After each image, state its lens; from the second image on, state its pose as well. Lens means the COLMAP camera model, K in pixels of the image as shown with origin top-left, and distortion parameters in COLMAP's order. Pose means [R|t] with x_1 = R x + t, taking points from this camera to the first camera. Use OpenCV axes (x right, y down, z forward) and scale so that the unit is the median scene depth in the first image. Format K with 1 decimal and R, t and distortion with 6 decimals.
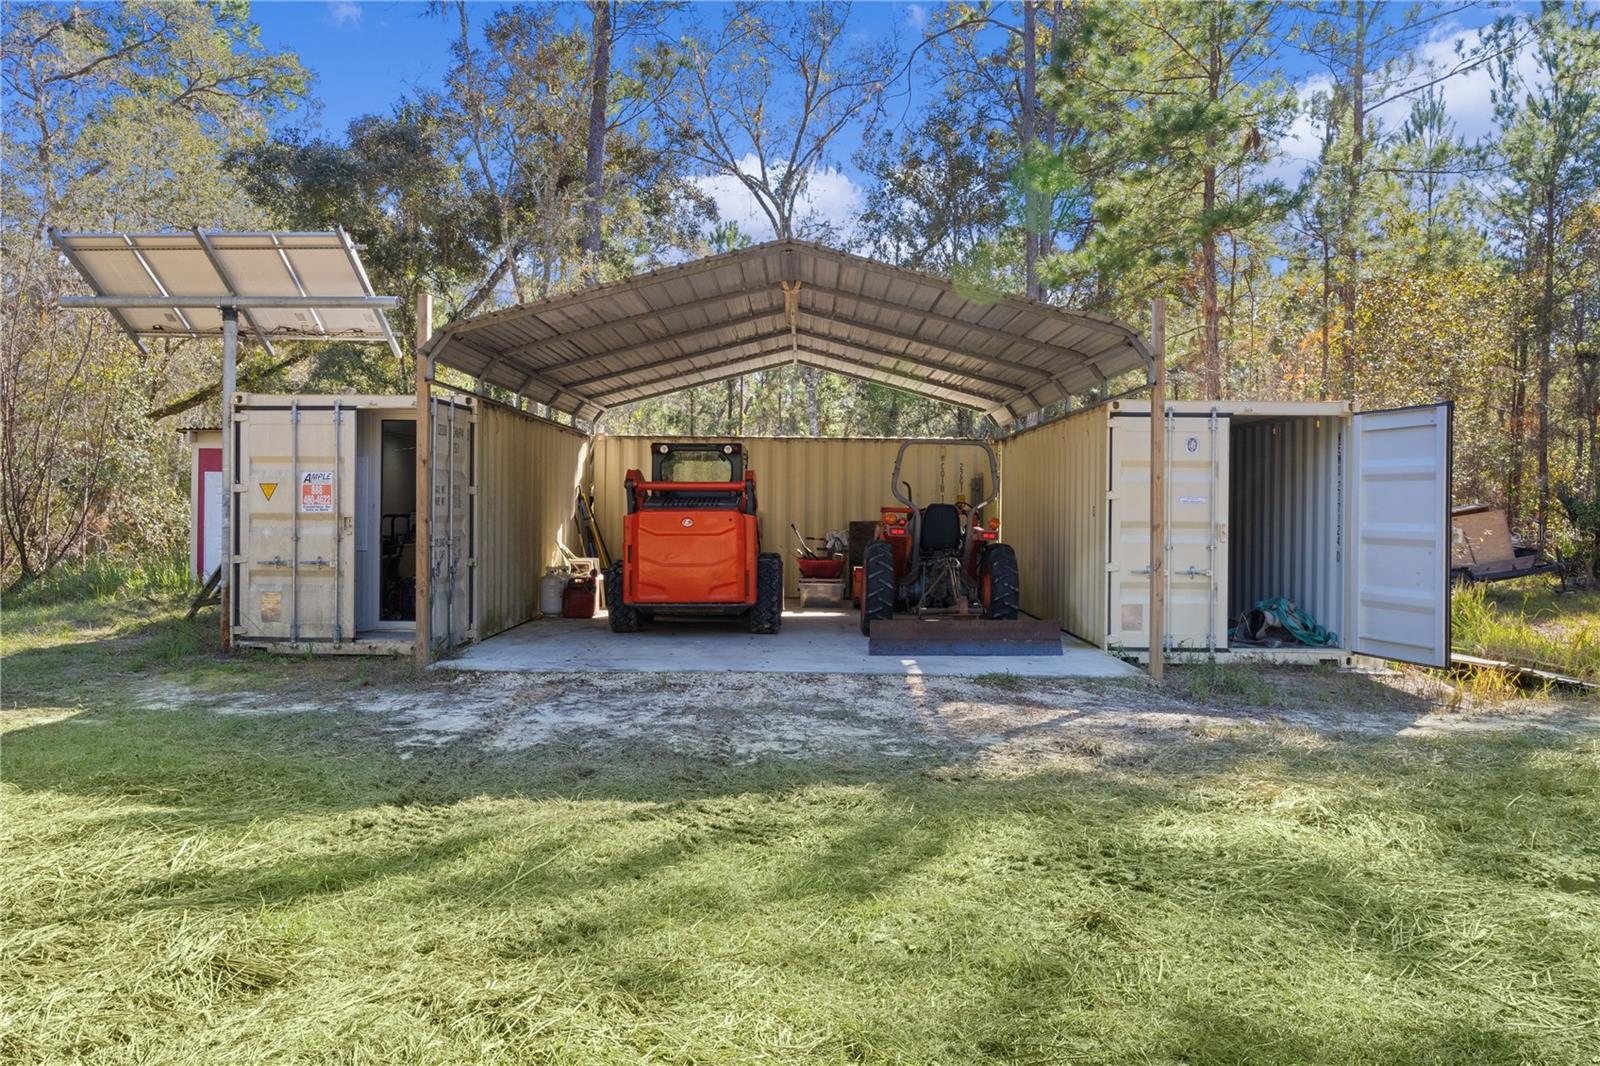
lens RADIAL K [[1165.5, 0, 779.8], [0, 1165.5, 521.6], [0, 0, 1]] dist [-0.001198, 0.002667]
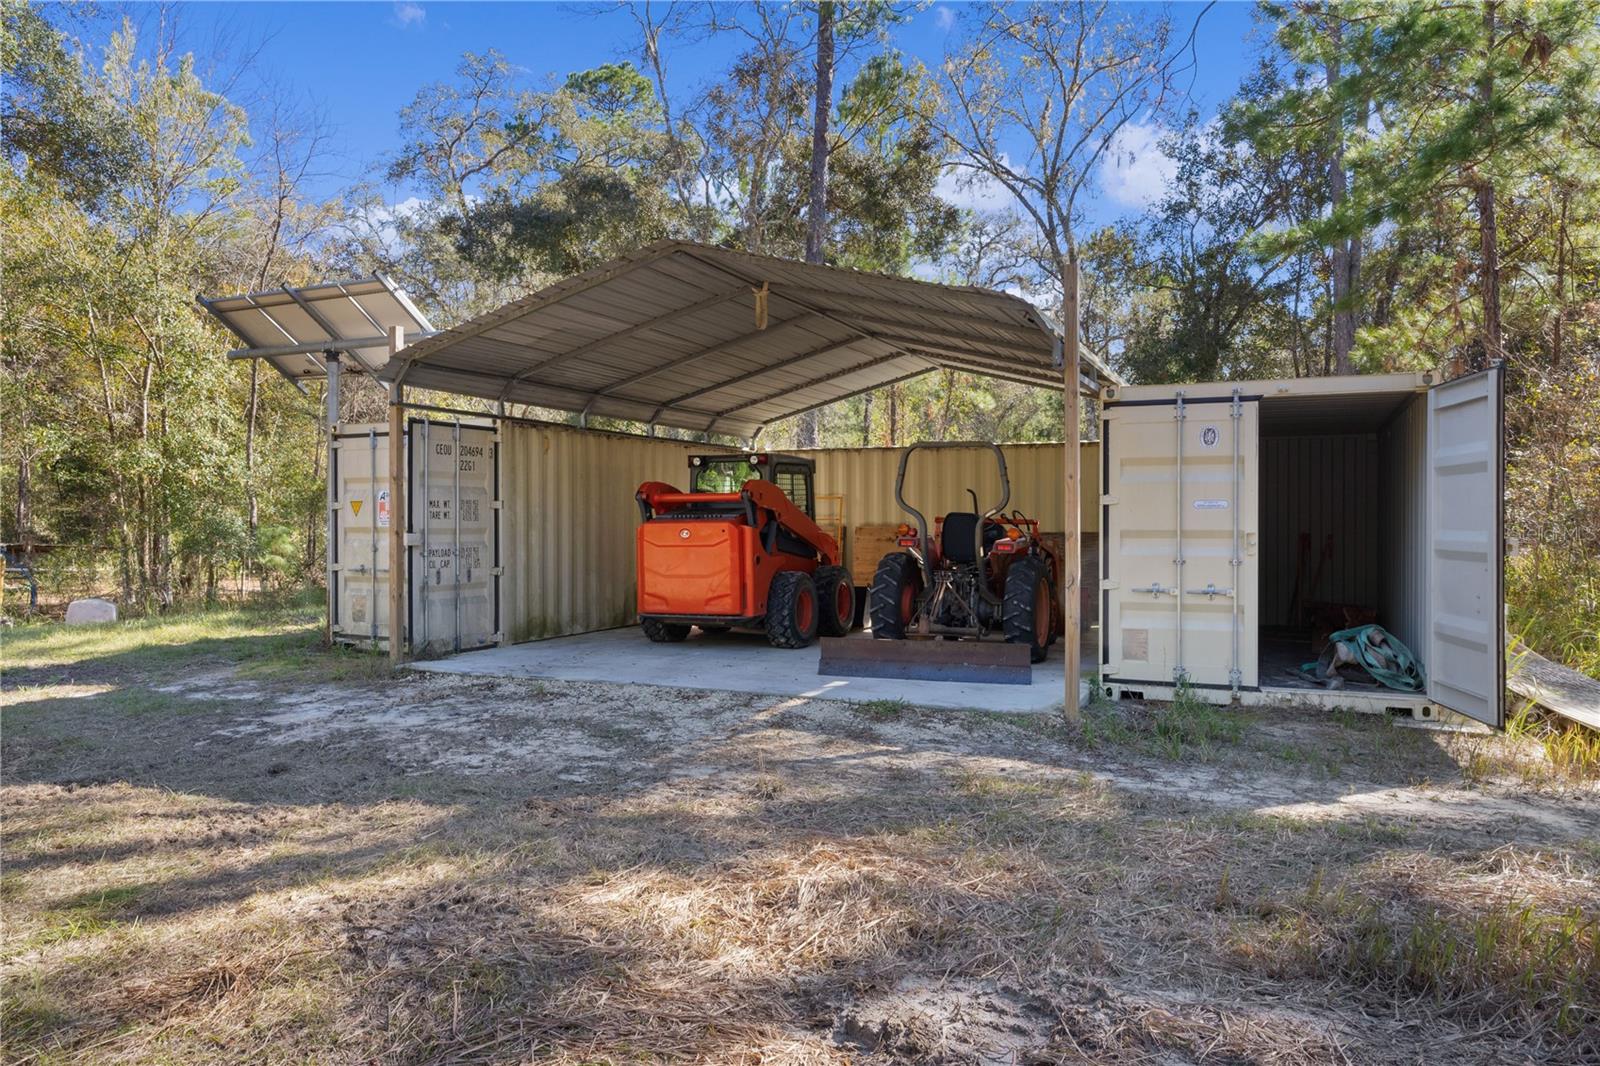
lens RADIAL K [[1123.1, 0, 800.0], [0, 1123.1, 533.0], [0, 0, 1]] dist [0.017909, 0.001963]
pose [[0.915785, -0.004329, -0.401646, 0.408176], [0.002359, 0.999983, -0.005398, 0.005584], [0.401663, 0.003996, 0.915779, 0.157748]]
